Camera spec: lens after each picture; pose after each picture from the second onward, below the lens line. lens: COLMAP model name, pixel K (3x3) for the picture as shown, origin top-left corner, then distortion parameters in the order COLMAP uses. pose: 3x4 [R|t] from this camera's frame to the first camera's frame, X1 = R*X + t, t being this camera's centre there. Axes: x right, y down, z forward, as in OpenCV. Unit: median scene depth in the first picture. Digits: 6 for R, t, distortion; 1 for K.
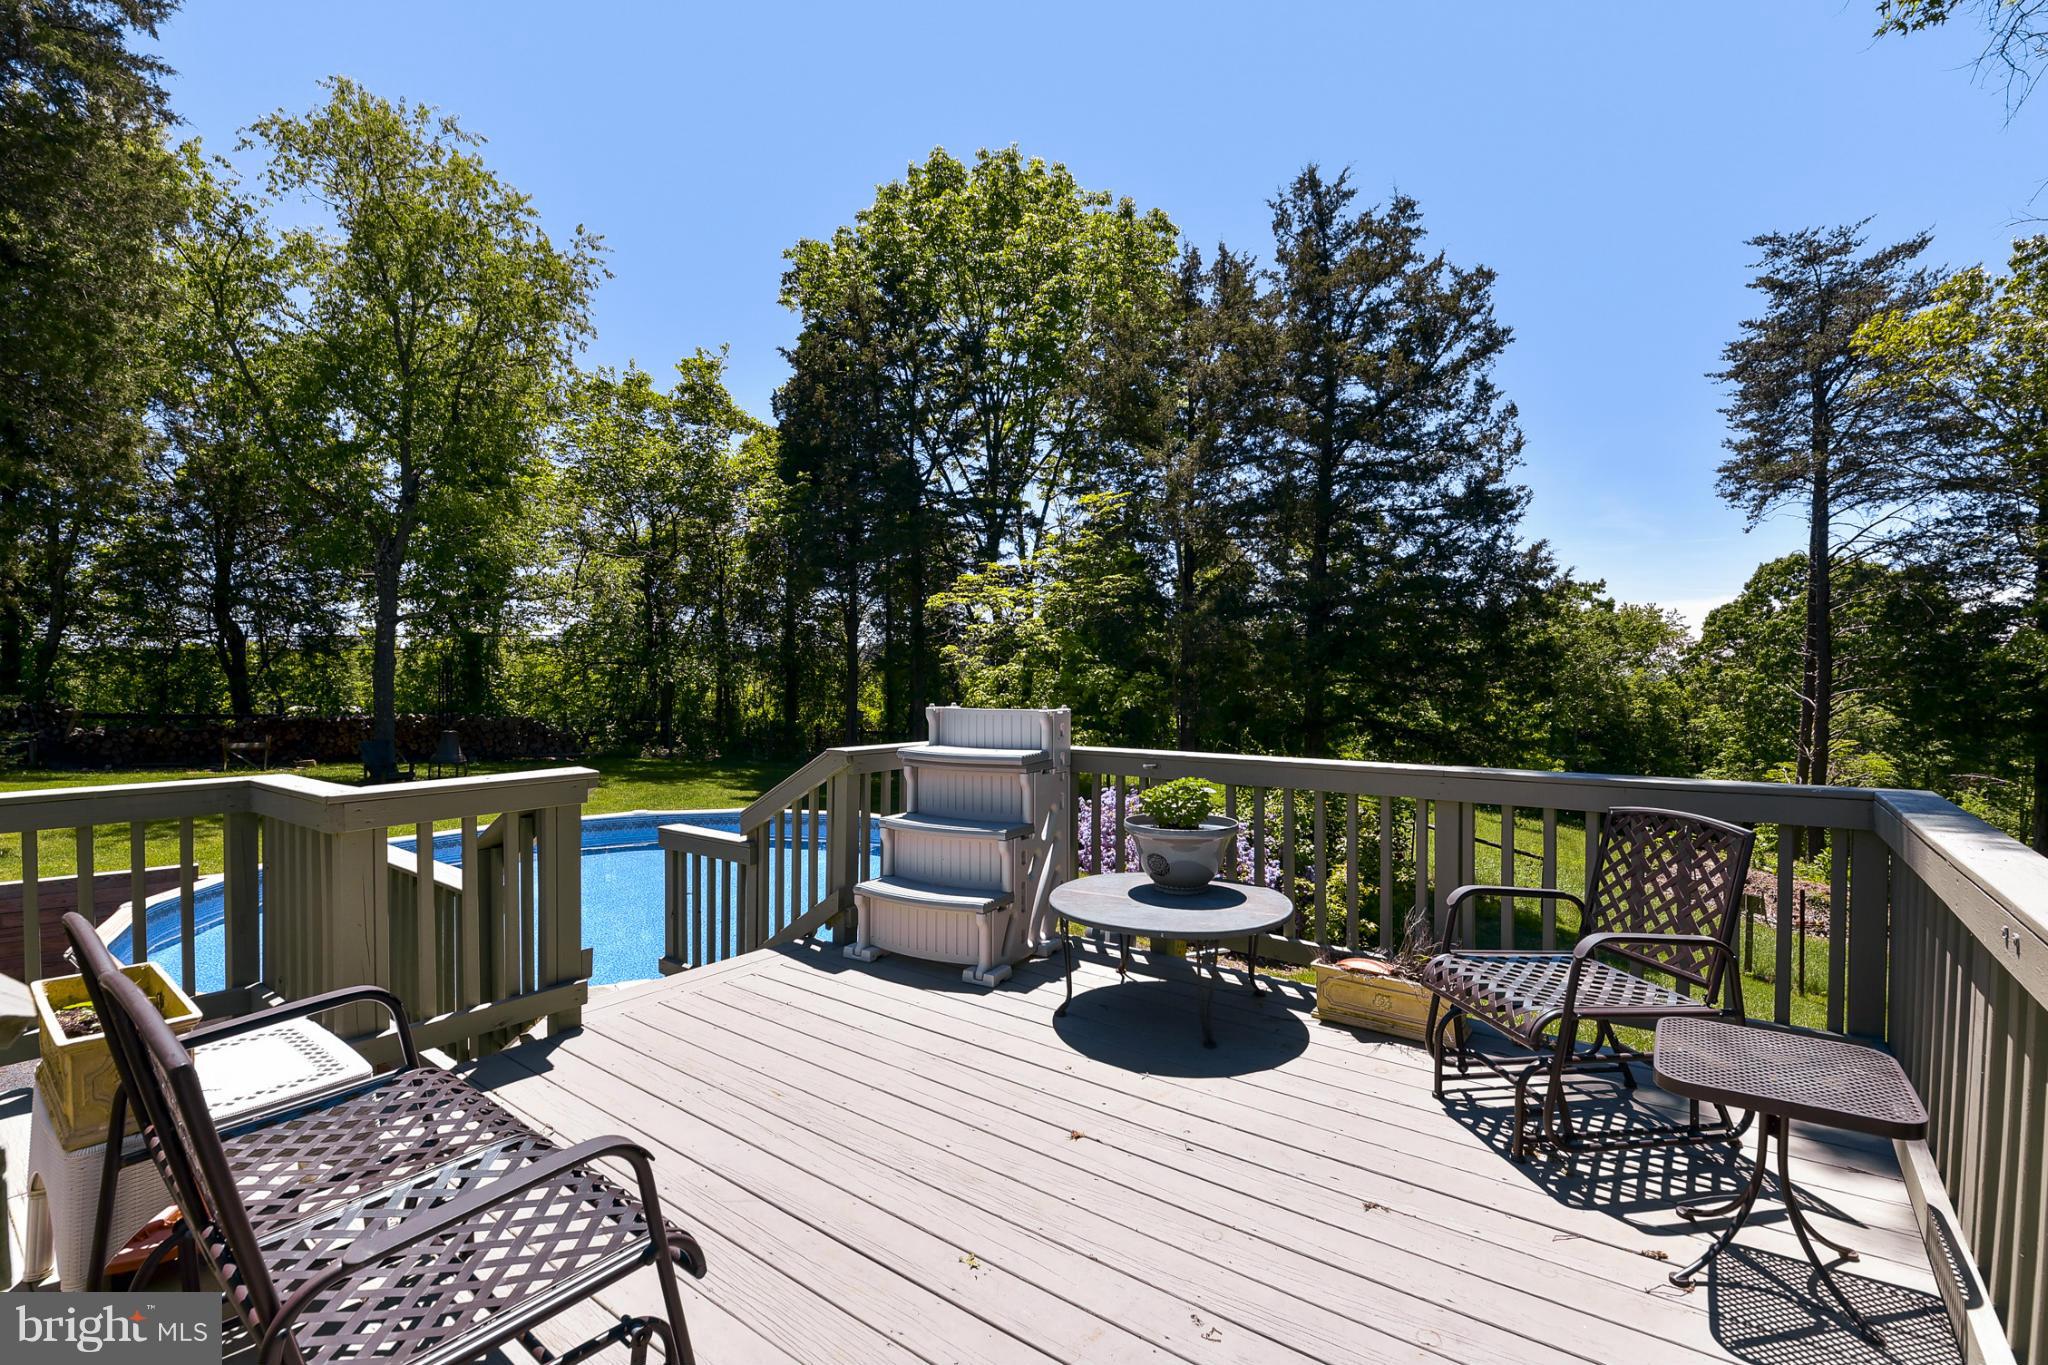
lens RADIAL K [[927.2, 0, 1009.7], [0, 927.2, 693.8], [0, 0, 1]] dist [0.023983, -0.014086]
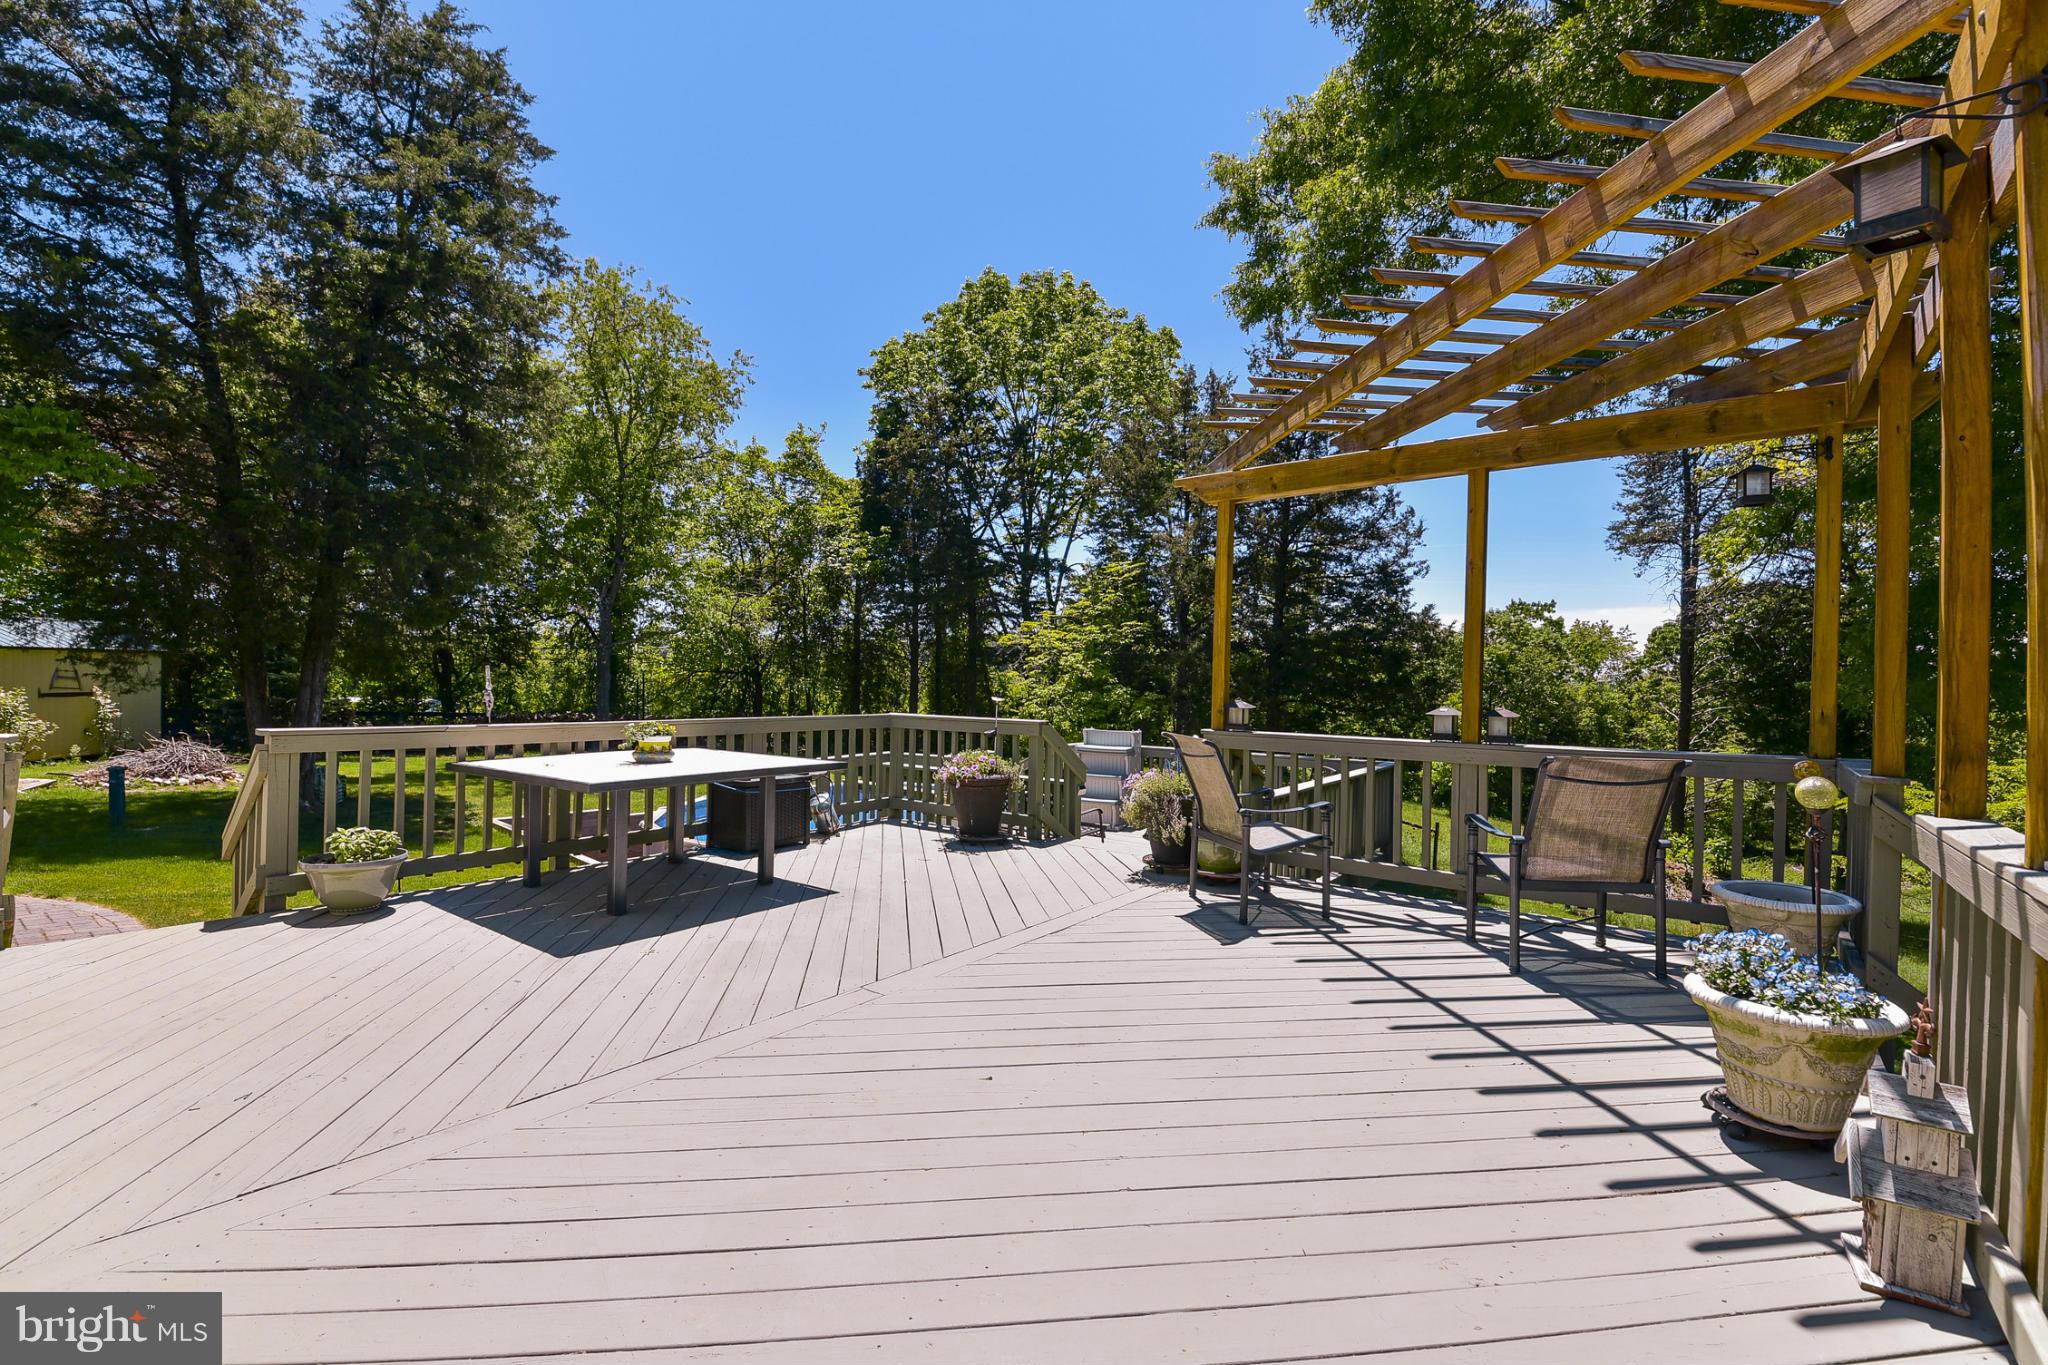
lens RADIAL K [[910.7, 0, 1050.2], [0, 910.7, 671.0], [0, 0, 1]] dist [0.001755, -0.015278]
pose [[0.998646, 0.019028, 0.048423, -0.050610], [-0.017879, 0.999551, -0.024064, -0.013784], [-0.048859, 0.023166, 0.998537, -0.245602]]
